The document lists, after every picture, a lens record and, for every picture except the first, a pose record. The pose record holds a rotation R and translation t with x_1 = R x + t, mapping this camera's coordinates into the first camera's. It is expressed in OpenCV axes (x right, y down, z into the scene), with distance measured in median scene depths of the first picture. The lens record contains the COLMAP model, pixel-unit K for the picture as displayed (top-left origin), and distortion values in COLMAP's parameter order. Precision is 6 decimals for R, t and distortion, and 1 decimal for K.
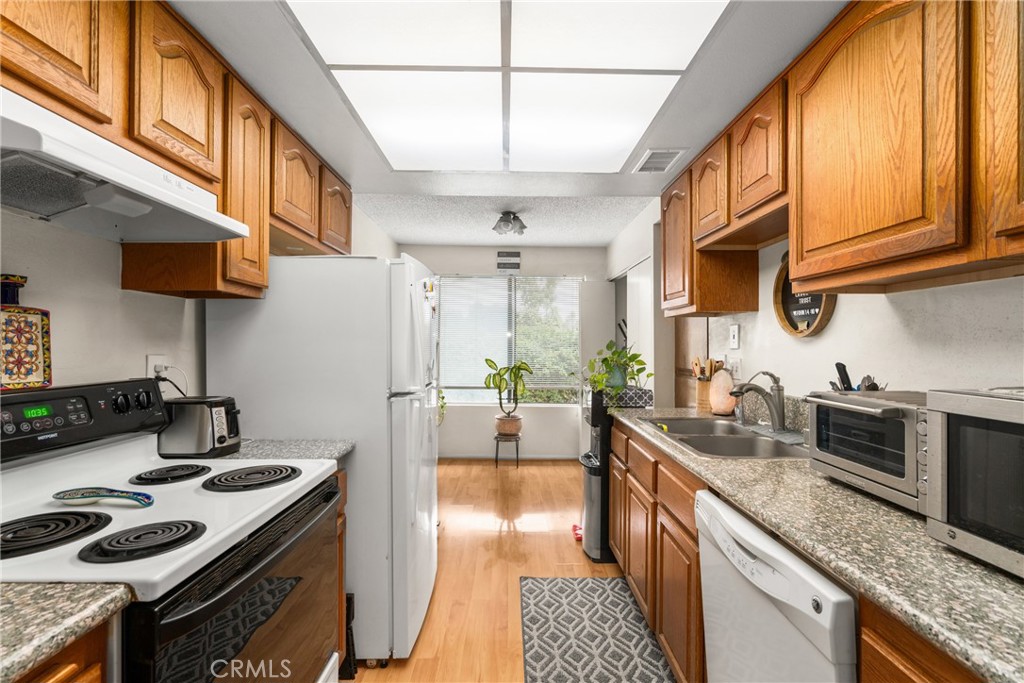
lens RADIAL K [[463.7, 0, 513.8], [0, 463.7, 342.2], [0, 0, 1]] dist [0.004688, 0.000204]
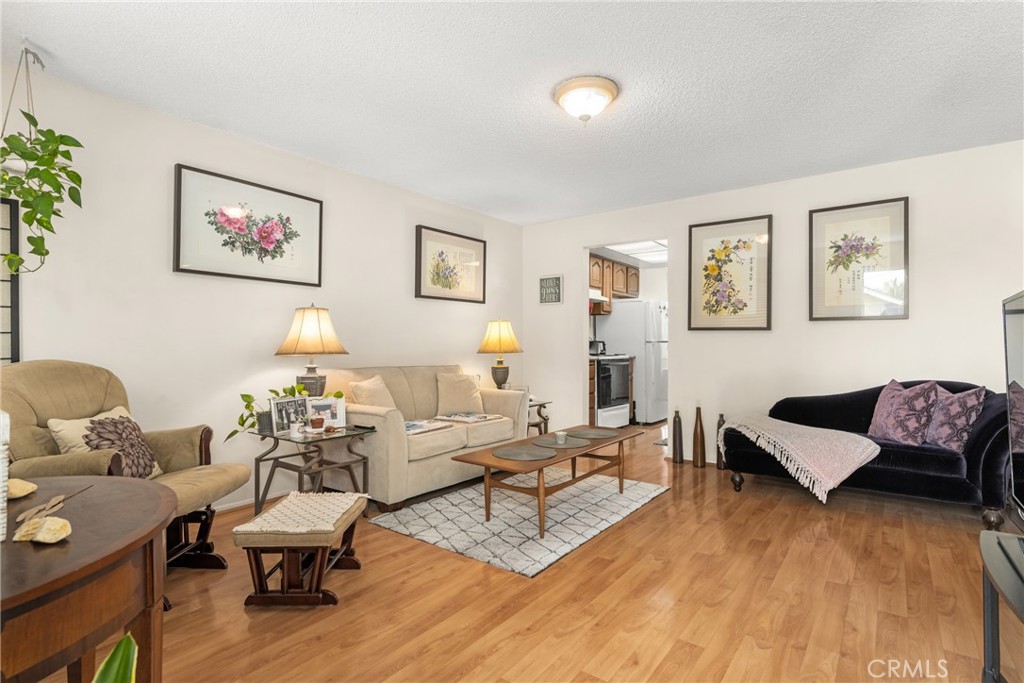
lens RADIAL K [[507.4, 0, 501.9], [0, 507.4, 337.7], [0, 0, 1]] dist [-0.003168, -0.000649]
pose [[0.772742, -0.009485, -0.634650, 1.435155], [0.003996, 0.999941, -0.010079, 0.133048], [0.634708, 0.005252, 0.772734, -2.833186]]
